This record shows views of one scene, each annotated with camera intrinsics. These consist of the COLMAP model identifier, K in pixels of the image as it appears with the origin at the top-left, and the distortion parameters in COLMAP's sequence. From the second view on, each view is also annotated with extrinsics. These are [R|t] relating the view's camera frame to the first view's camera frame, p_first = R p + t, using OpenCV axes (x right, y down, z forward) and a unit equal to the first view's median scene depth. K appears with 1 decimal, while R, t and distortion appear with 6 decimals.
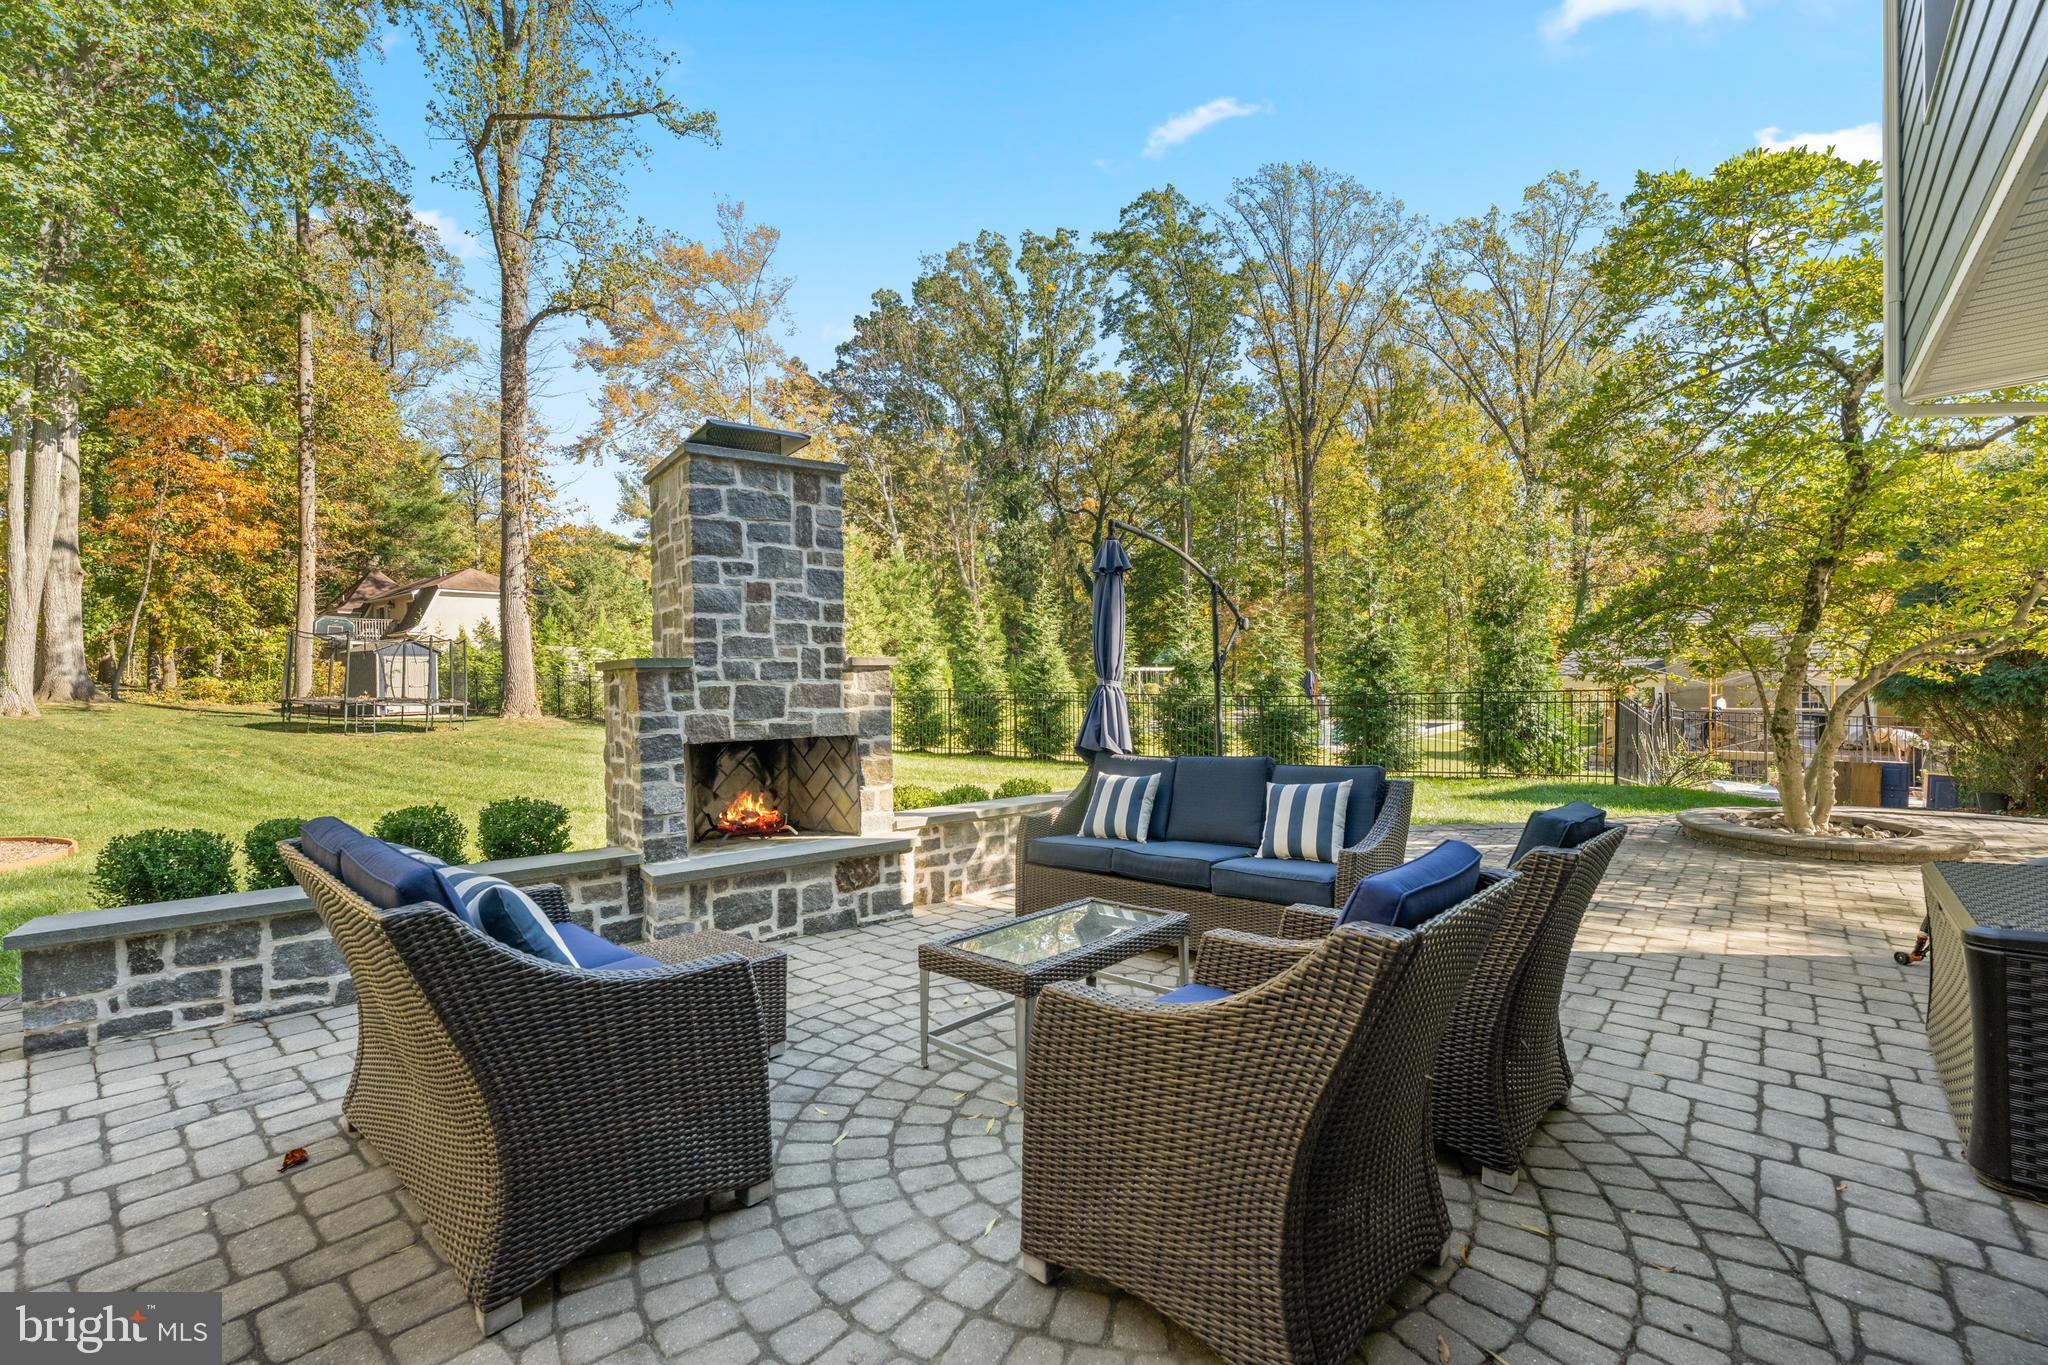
lens RADIAL K [[869.0, 0, 981.5], [0, 869.0, 688.2], [0, 0, 1]] dist [0.006573, -0.000874]
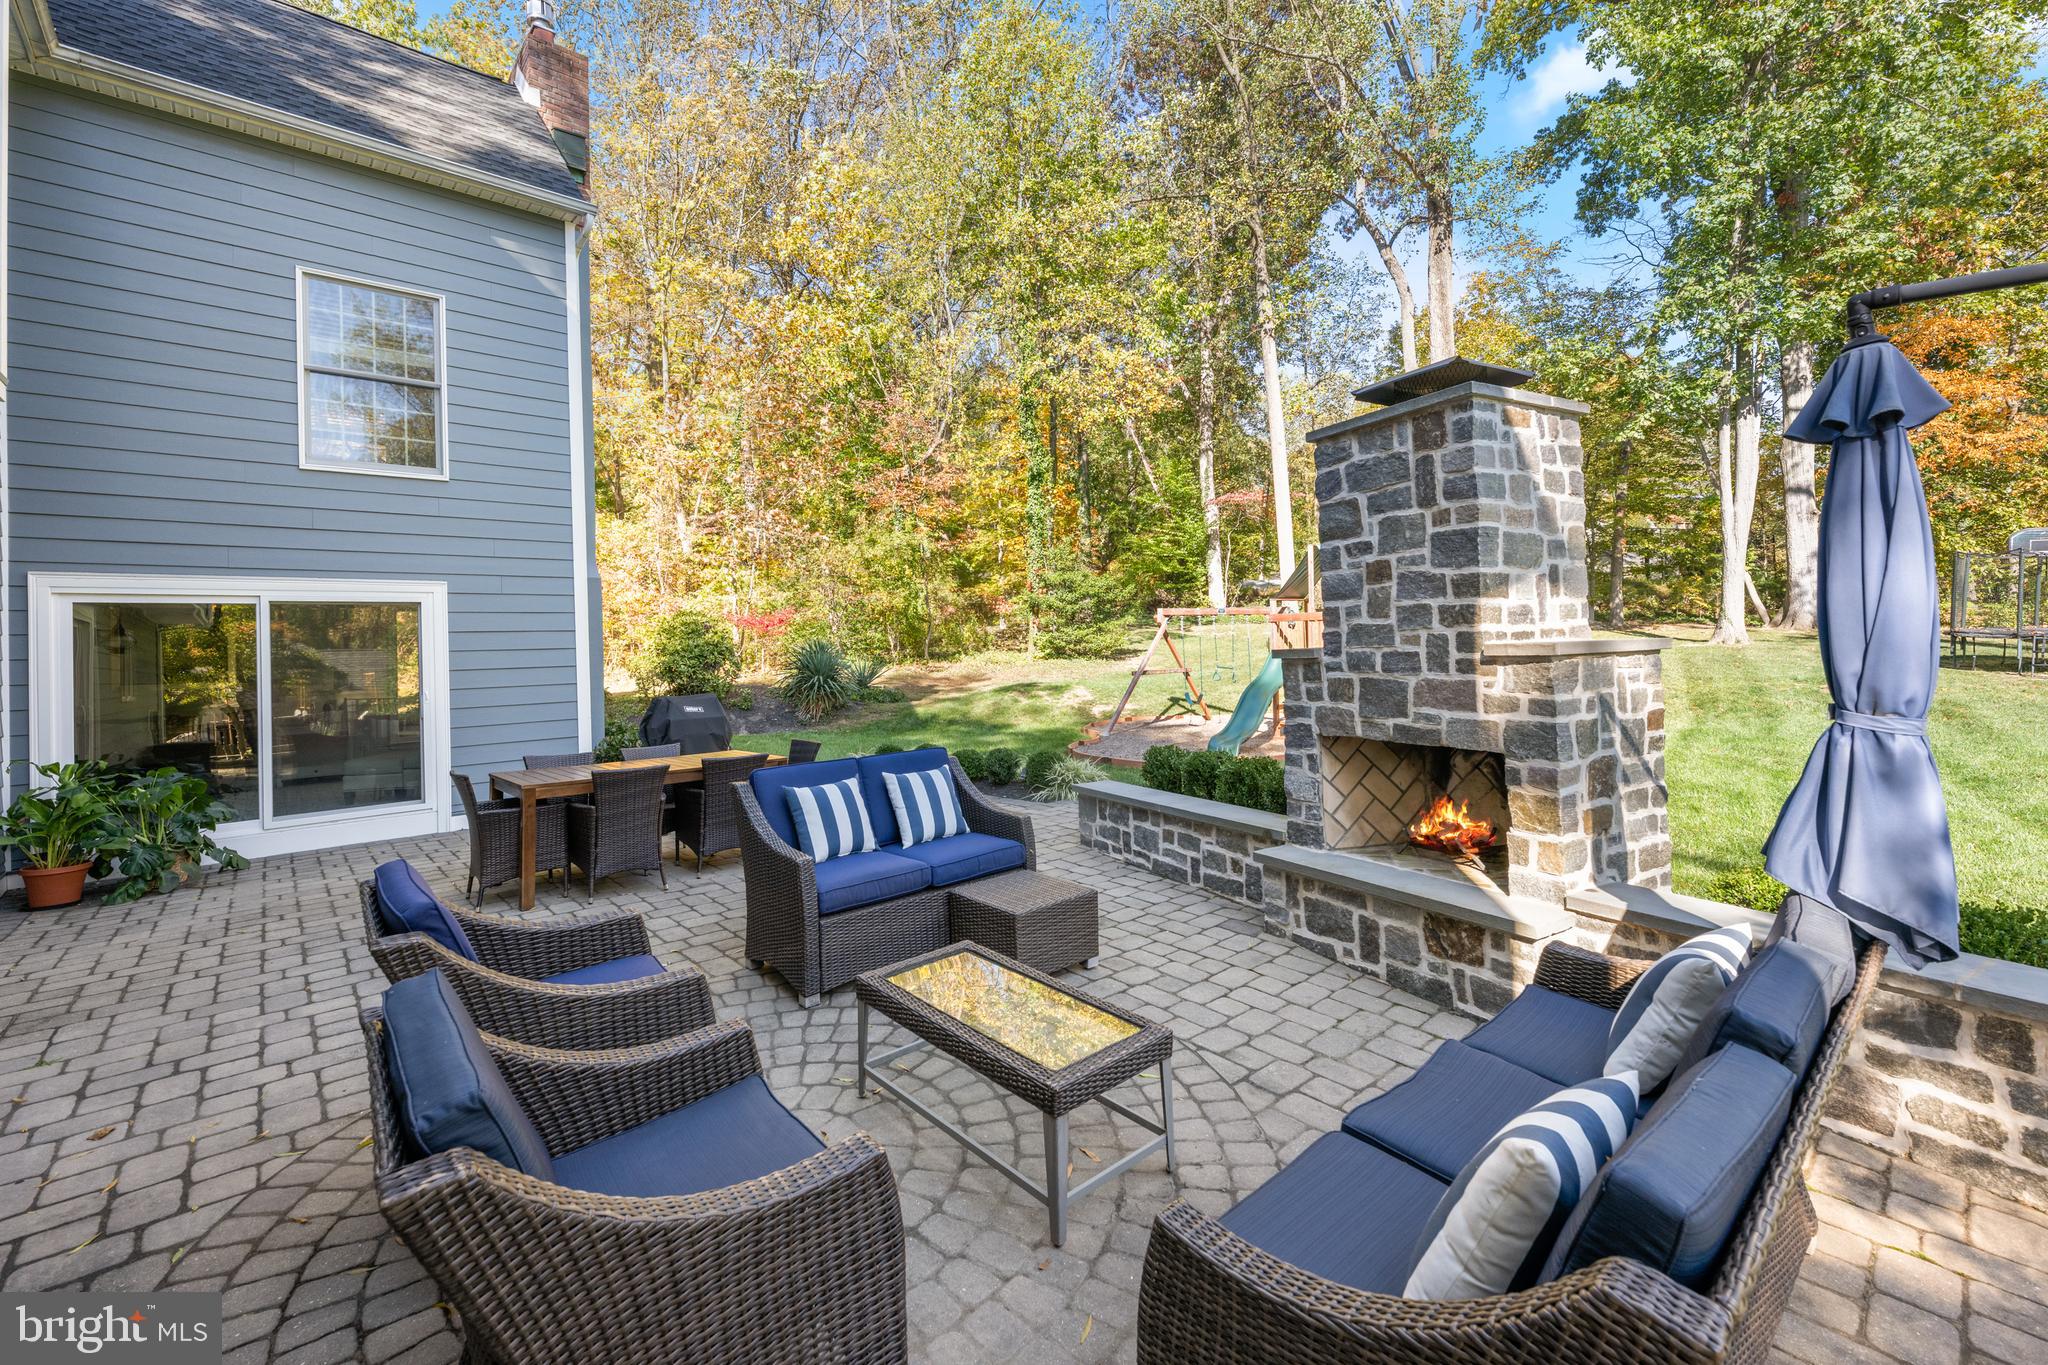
lens RADIAL K [[830.0, 0, 1049.3], [0, 830.0, 636.8], [0, 0, 1]] dist [0.006044, -0.000507]
pose [[-0.077692, 0.008627, -0.996940, 0.126821], [0.027772, 0.999593, 0.006485, -0.012616], [0.996591, -0.027183, -0.077900, 0.154841]]
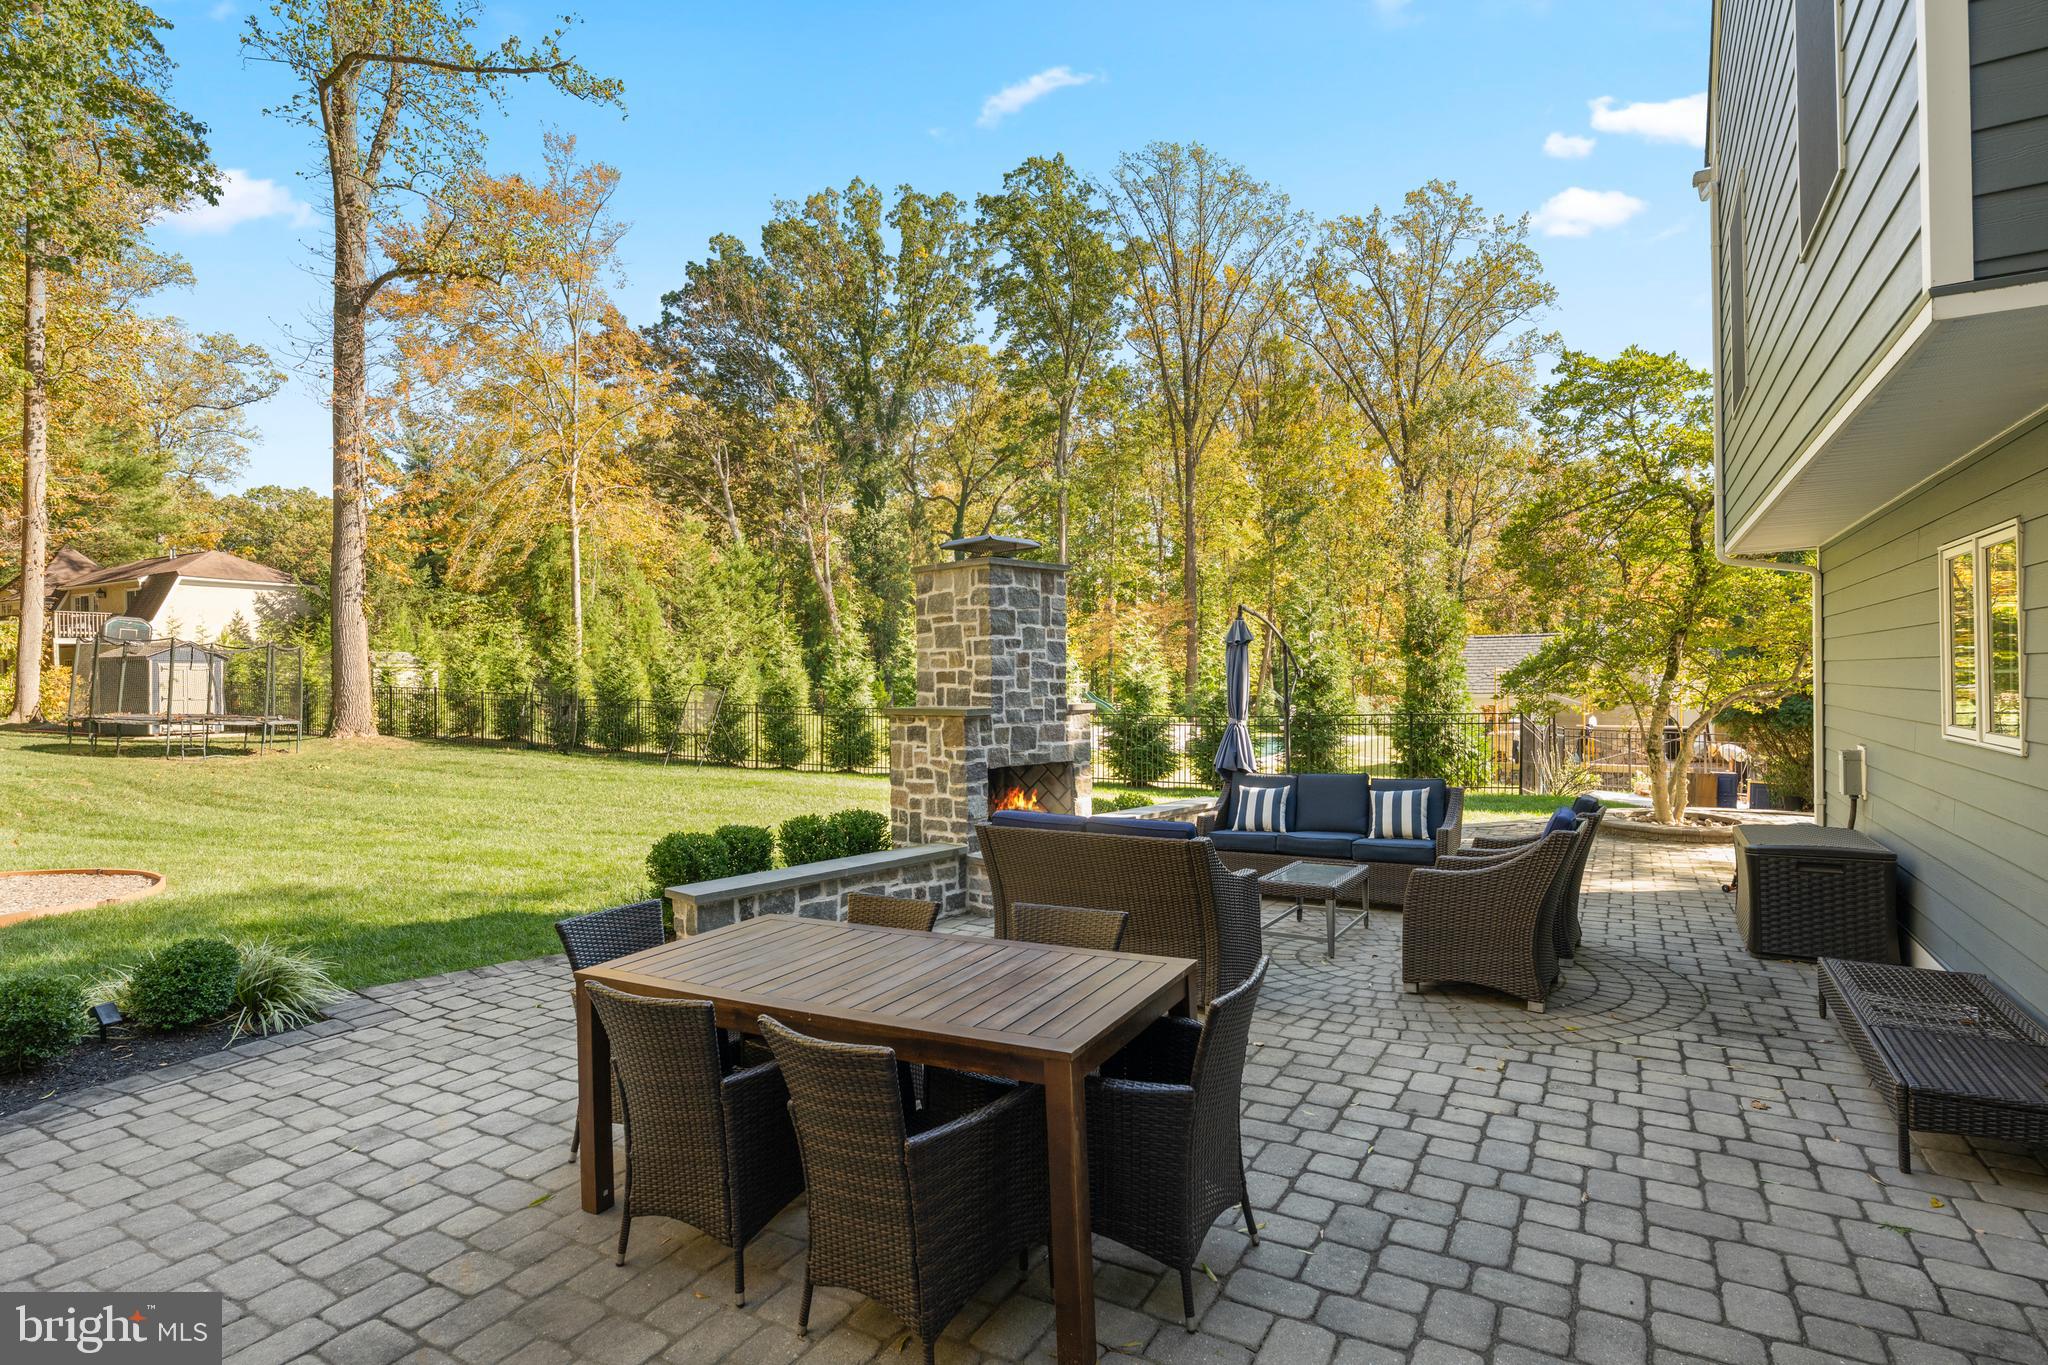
lens RADIAL K [[1029.2, 0, 965.5], [0, 1029.2, 686.5], [0, 0, 1]] dist [0.003506, -0.000596]
pose [[0.985817, 0.004046, 0.167772, -0.131960], [-0.002614, 0.999958, -0.008755, -0.011095], [-0.167801, 0.008192, 0.985787, -0.129927]]
